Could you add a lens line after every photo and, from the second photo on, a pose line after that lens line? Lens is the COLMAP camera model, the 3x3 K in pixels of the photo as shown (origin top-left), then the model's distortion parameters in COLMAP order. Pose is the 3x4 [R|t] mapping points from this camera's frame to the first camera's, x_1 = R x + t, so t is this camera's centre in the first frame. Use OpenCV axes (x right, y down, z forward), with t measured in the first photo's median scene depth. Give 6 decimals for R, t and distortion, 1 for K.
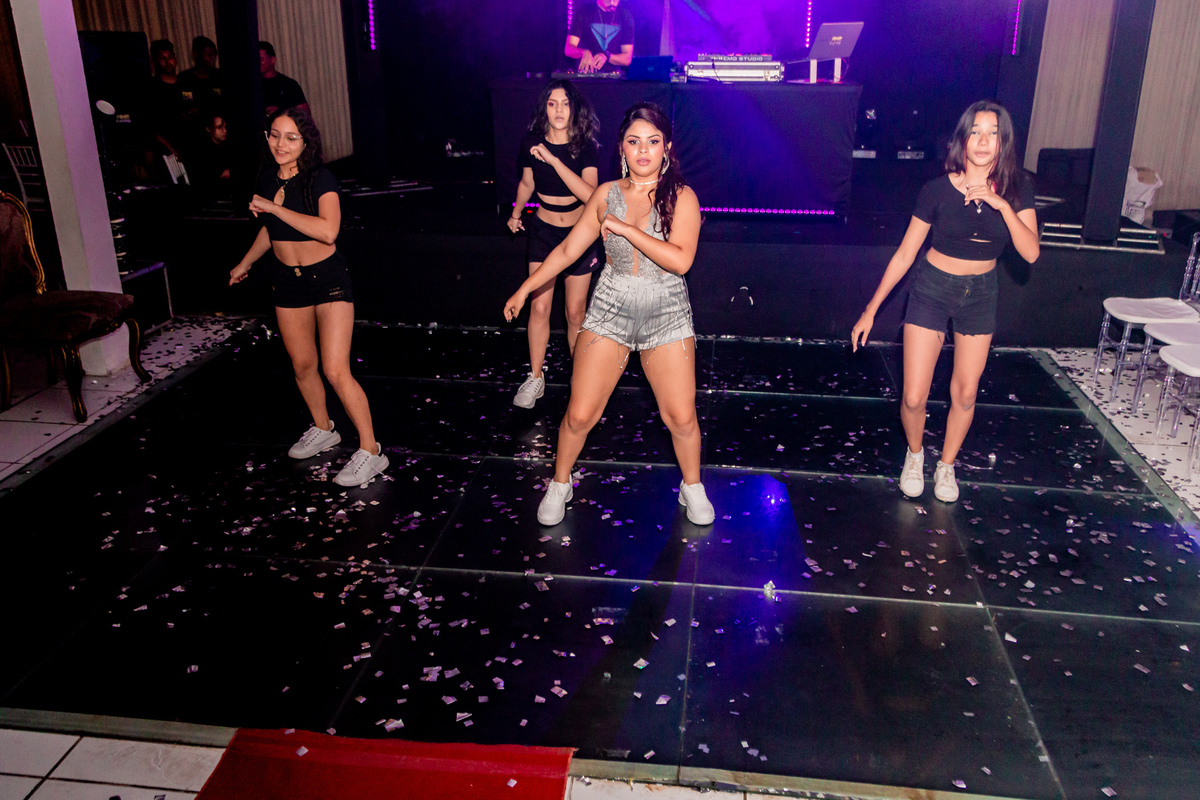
lens RADIAL K [[1025.7, 0, 601.3], [0, 1025.7, 382.7], [0, 0, 1]] dist [0.021302, -0.003148]
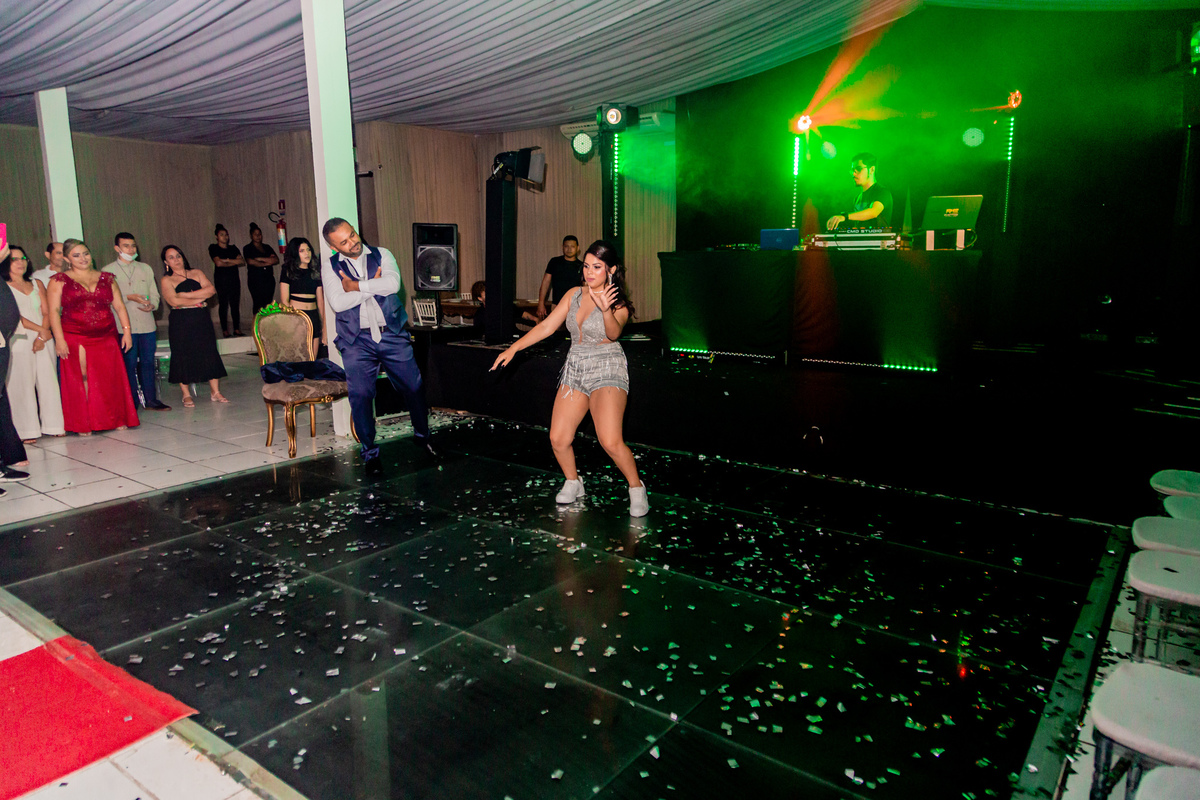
lens RADIAL K [[808.0, 0, 599.8], [0, 808.0, 380.3], [0, 0, 1]] dist [0.004896, 0.002085]
pose [[0.866007, 0.071744, -0.494859, 0.430521], [-0.163758, 0.975769, -0.145112, 0.023578], [0.472457, 0.206705, 0.856772, 0.183346]]
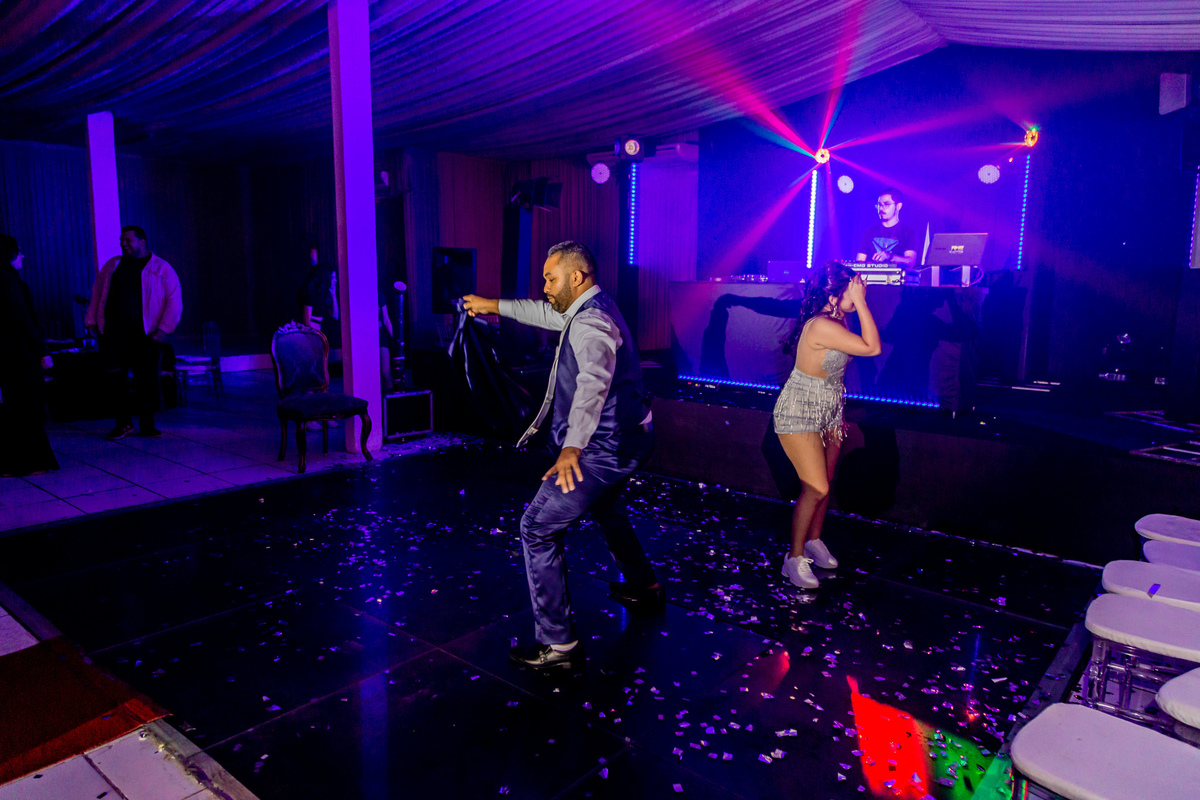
lens RADIAL K [[808.0, 0, 599.8], [0, 808.0, 380.3], [0, 0, 1]] dist [0.004896, 0.002085]
pose [[0.842467, 0.081005, -0.532624, 0.474354], [-0.198410, 0.965796, -0.166945, 0.016741], [0.500883, 0.246324, 0.829724, 0.189164]]
